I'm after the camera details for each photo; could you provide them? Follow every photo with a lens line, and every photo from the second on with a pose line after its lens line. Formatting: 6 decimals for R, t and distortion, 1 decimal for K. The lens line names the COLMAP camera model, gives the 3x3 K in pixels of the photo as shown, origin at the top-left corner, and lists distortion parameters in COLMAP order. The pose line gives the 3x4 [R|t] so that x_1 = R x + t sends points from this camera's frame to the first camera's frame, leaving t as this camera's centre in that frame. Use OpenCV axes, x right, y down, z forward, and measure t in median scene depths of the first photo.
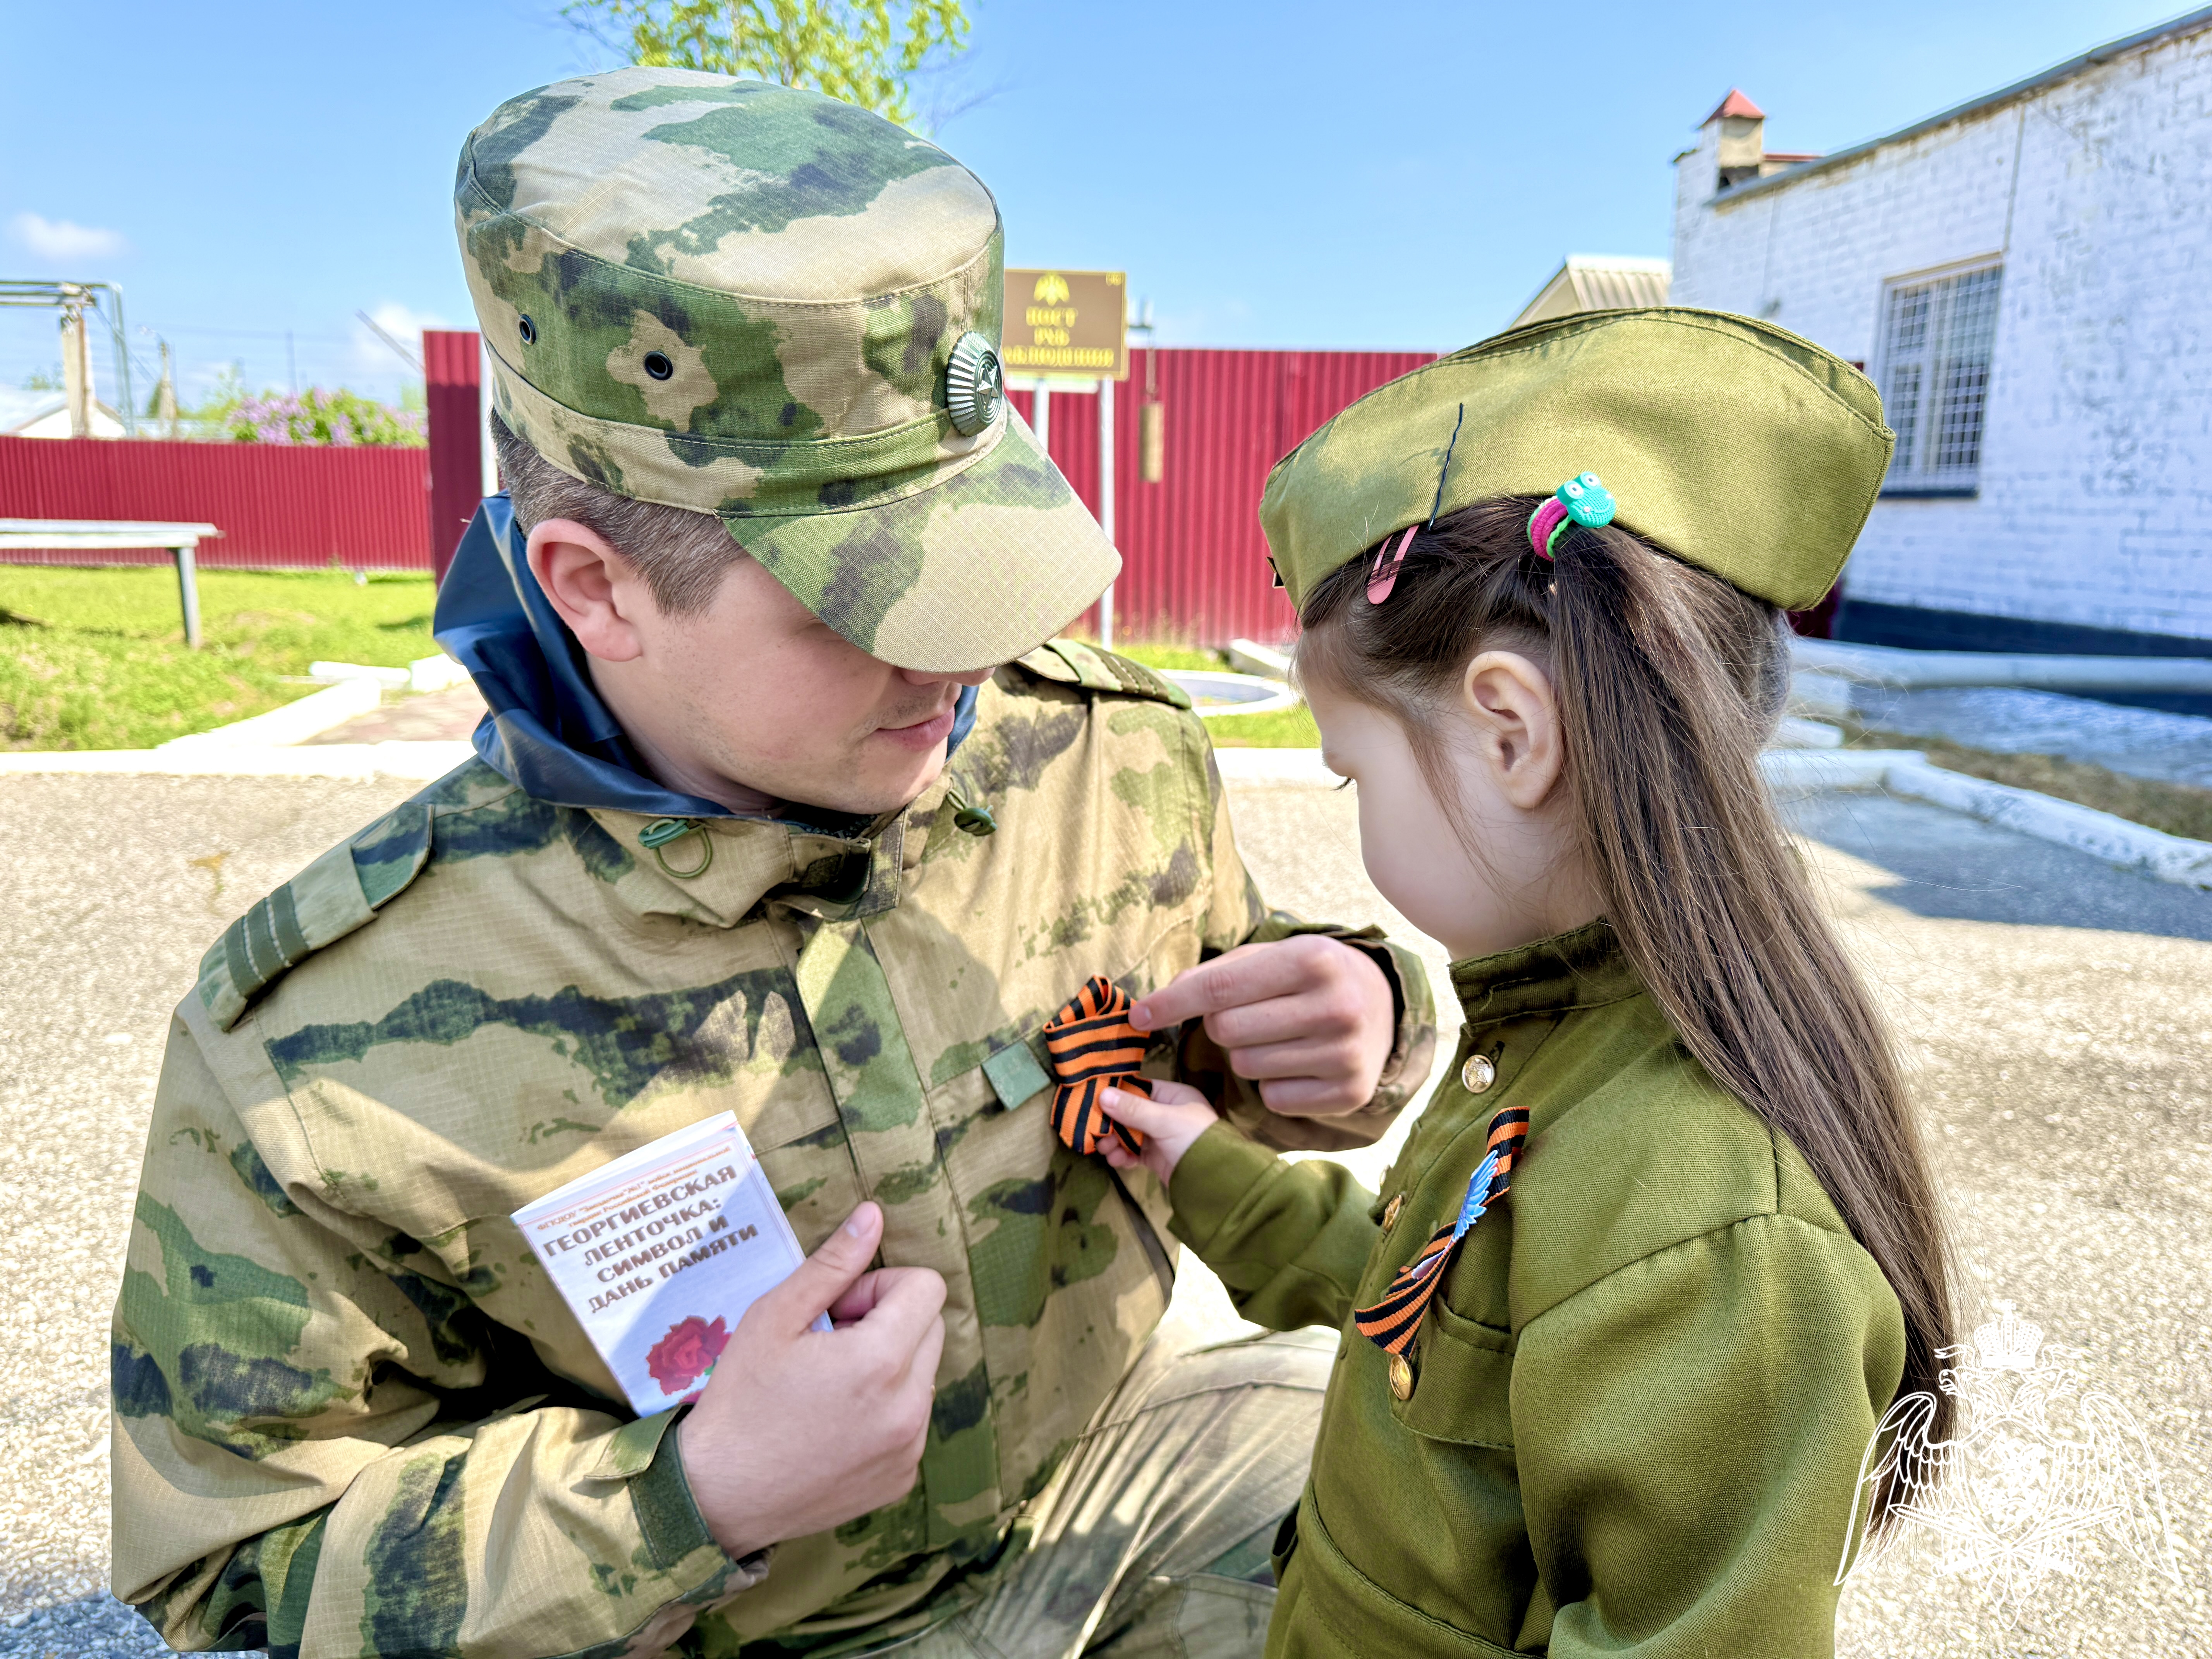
lens RADIAL K [[1551.9, 0, 1106.0], [0, 1551.9, 829.5], [0, 0, 1]] dist [-0.020173, -0.004752]
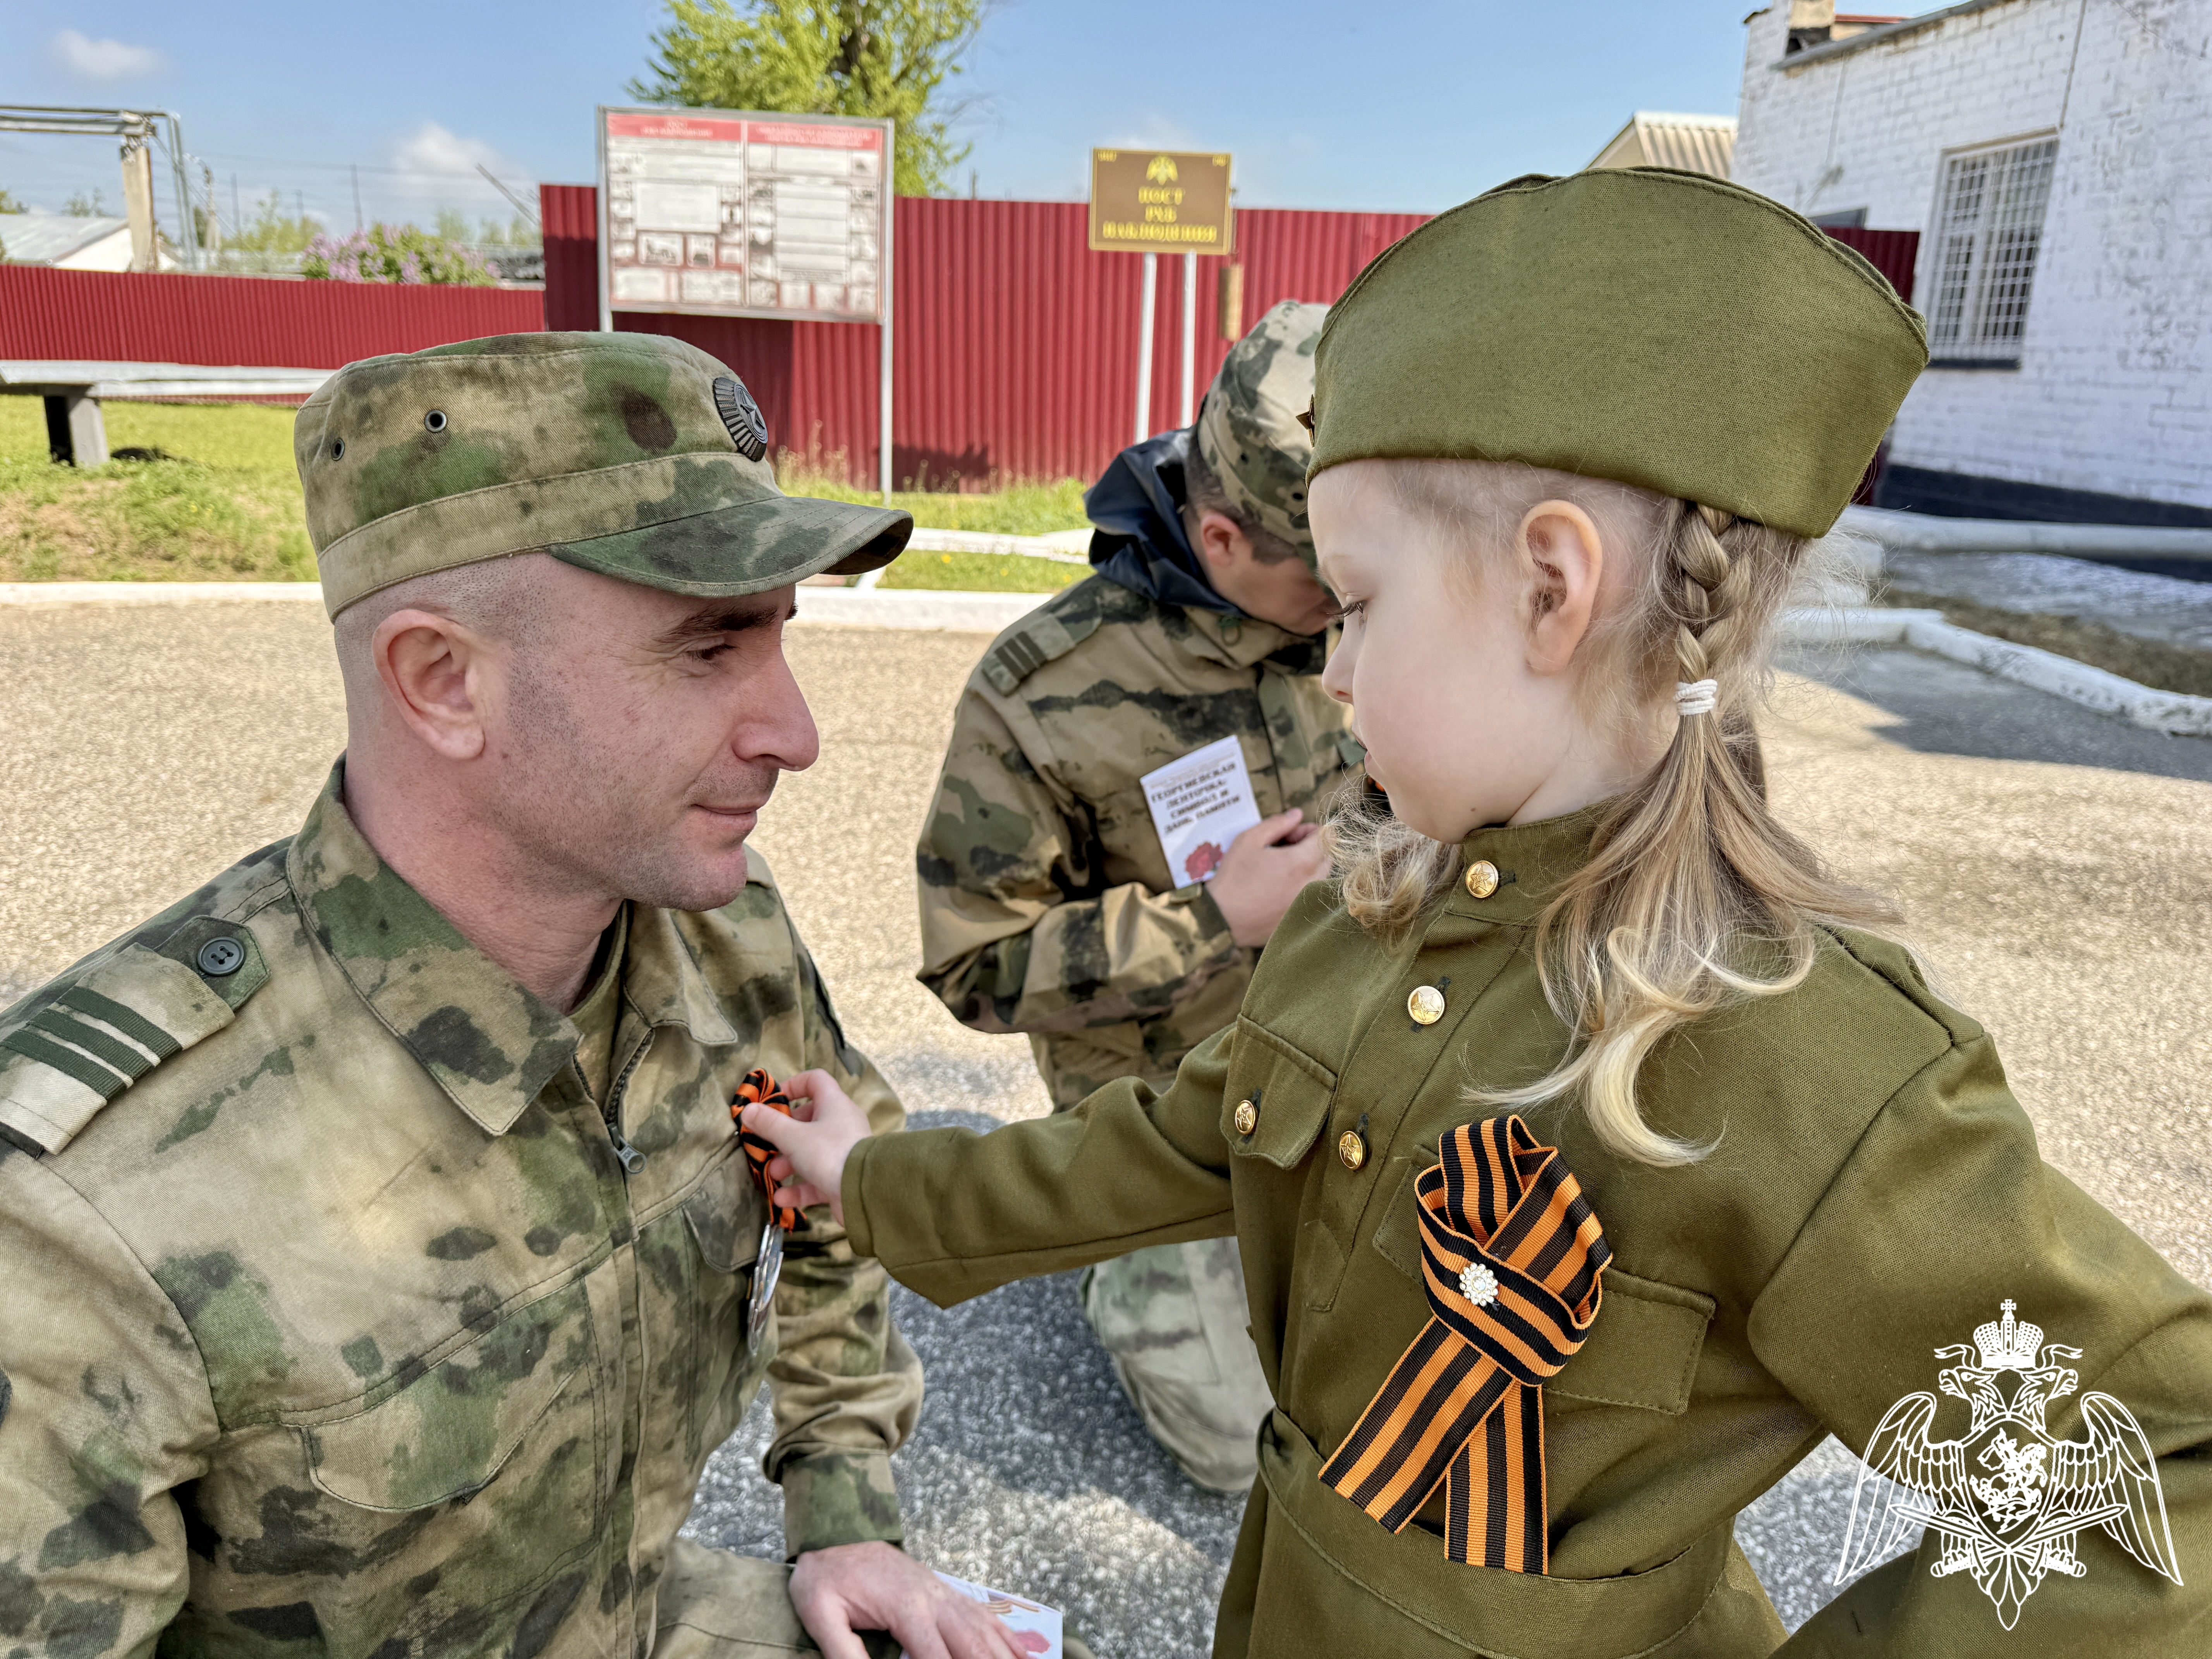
lens RADIAL K [[1570.4, 0, 1121.4], [0, 1570.4, 820.0], [0, 0, 1]] dist [-0.018906, -0.000283]
pose [[0.999789, 0.018132, -0.009663, -0.032703], [-0.017222, 0.996044, 0.087178, 0.009196], [0.011206, -0.086993, 0.996146, -0.103076]]
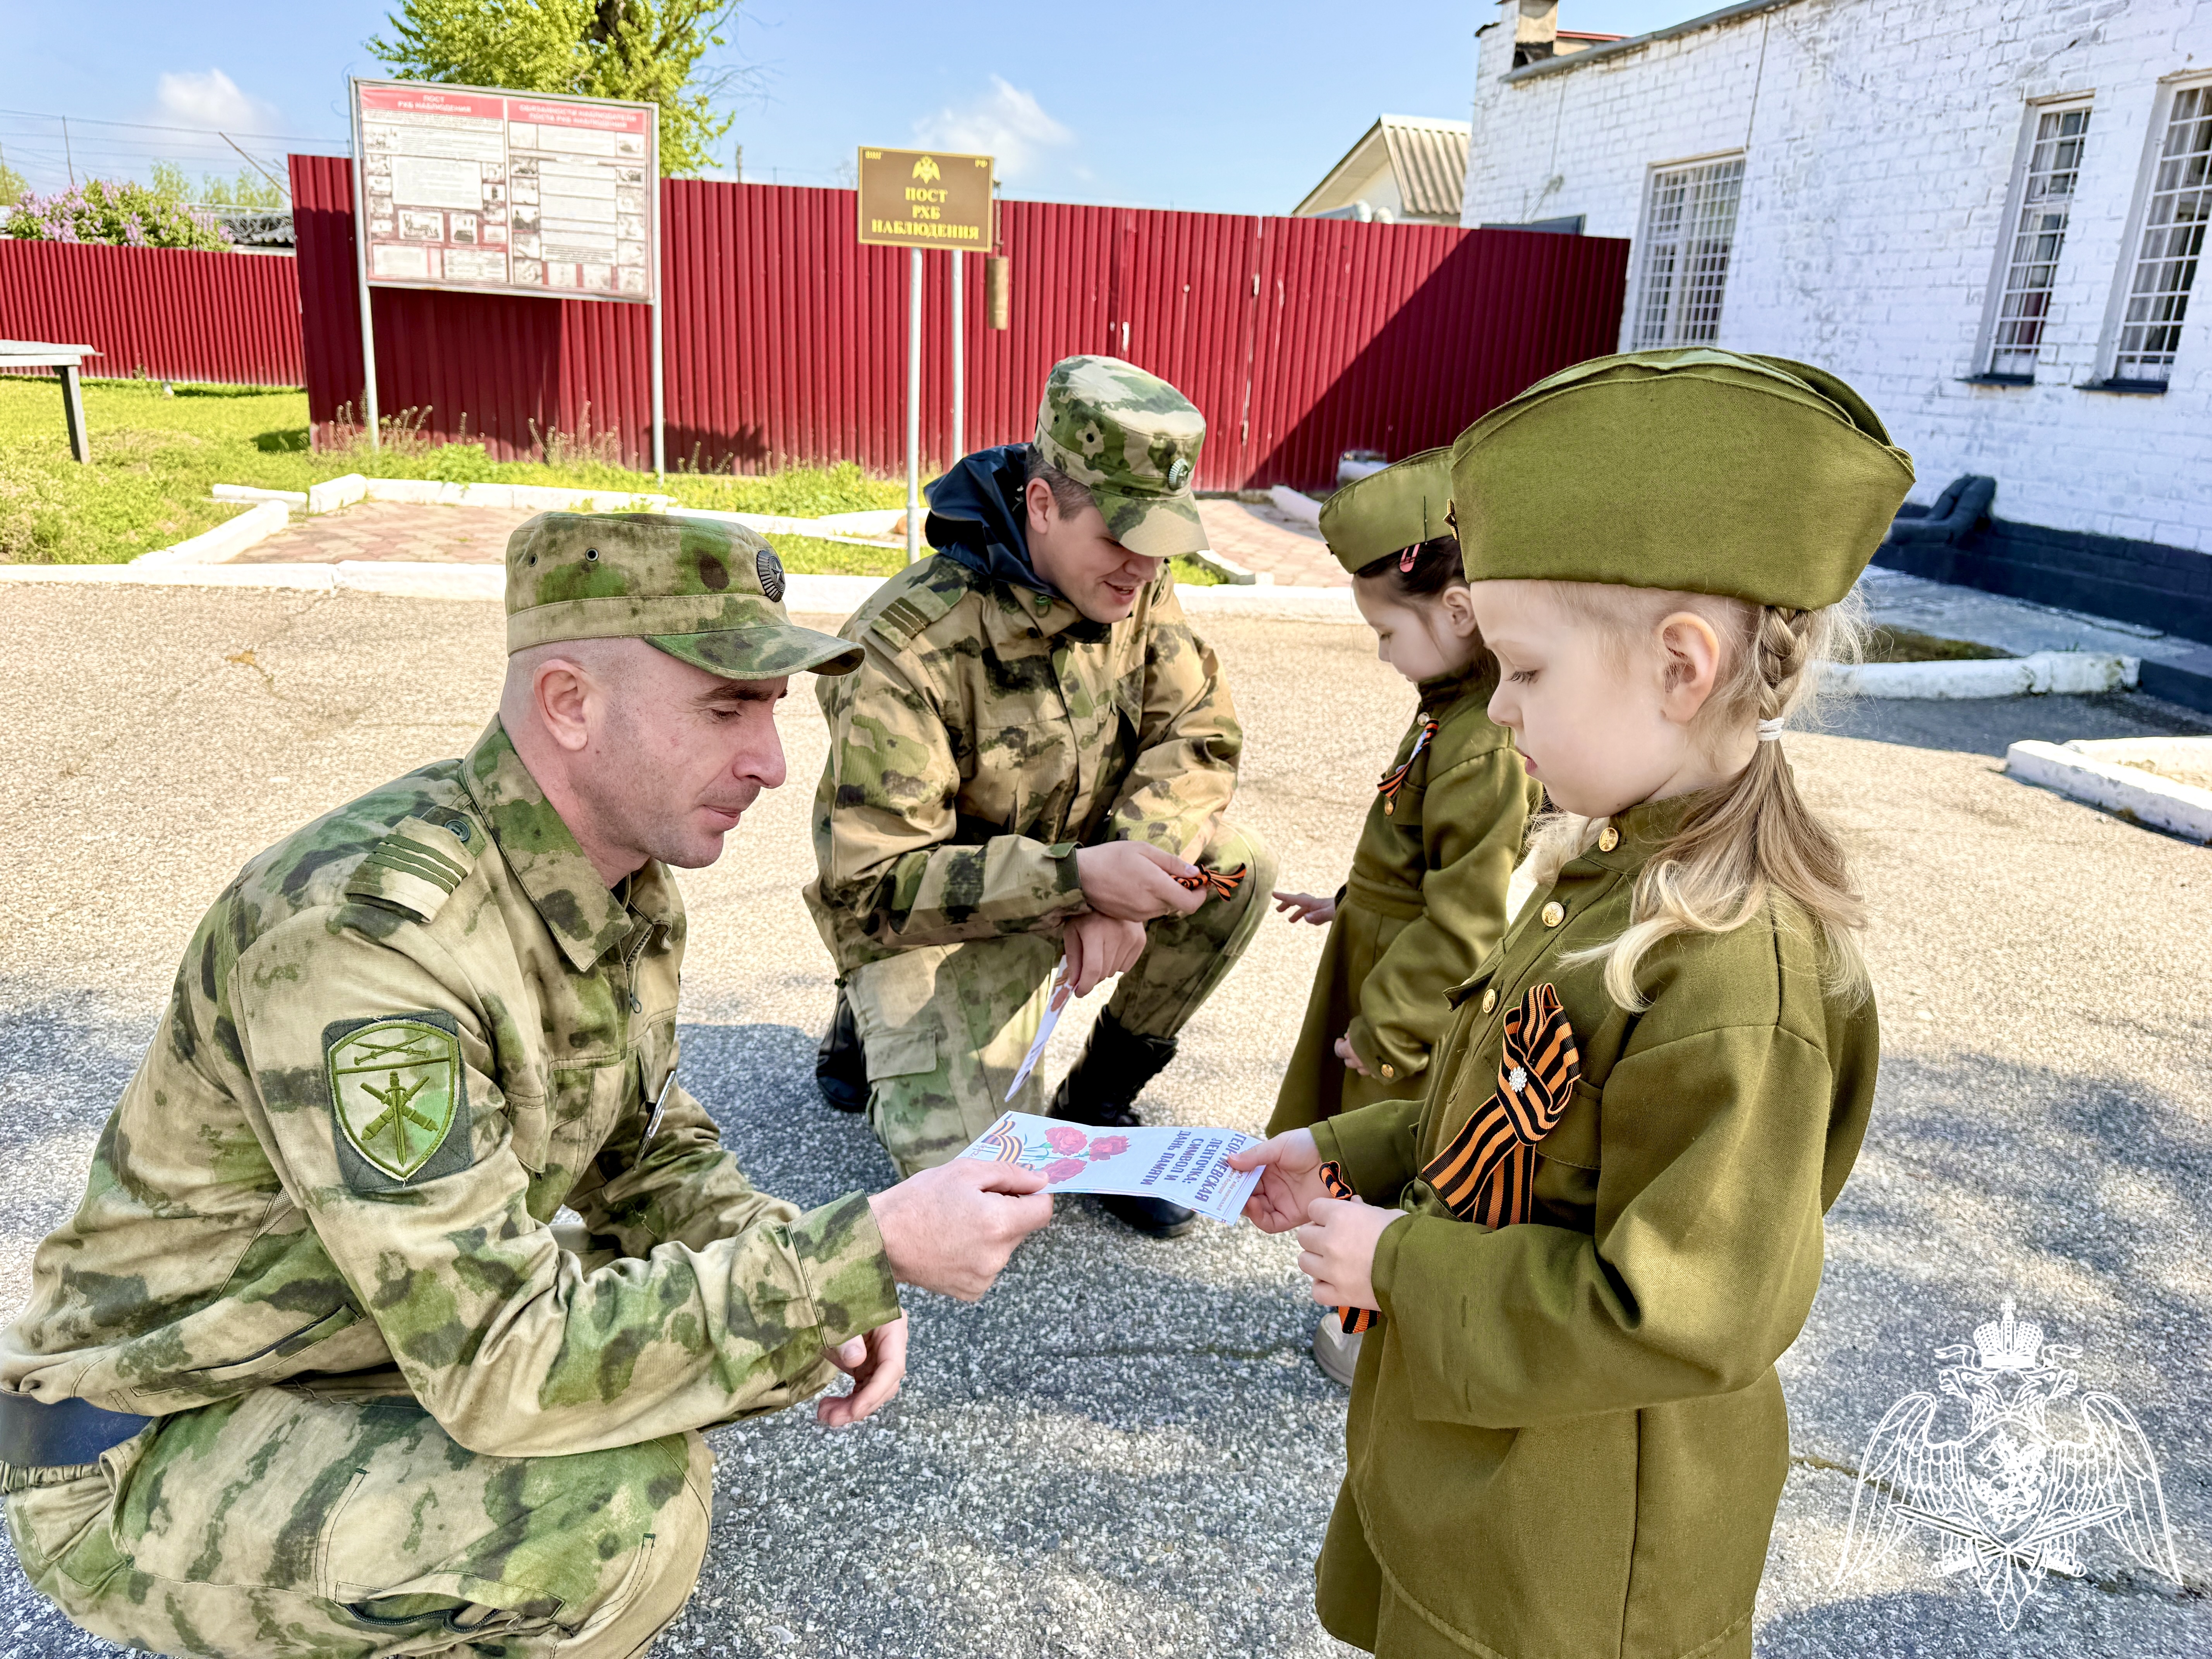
lens RADIAL K [[1552.2, 0, 1125.4], [0, 1552.2, 856.2], [0, 0, 1]] dist [-0.012828, -0.000784]
pose [[0.991587, -0.007577, 0.129220, -0.029828], [-0.008314, 0.992496, 0.121997, 0.011398], [-0.129175, -0.122045, 0.984083, -0.154838]]
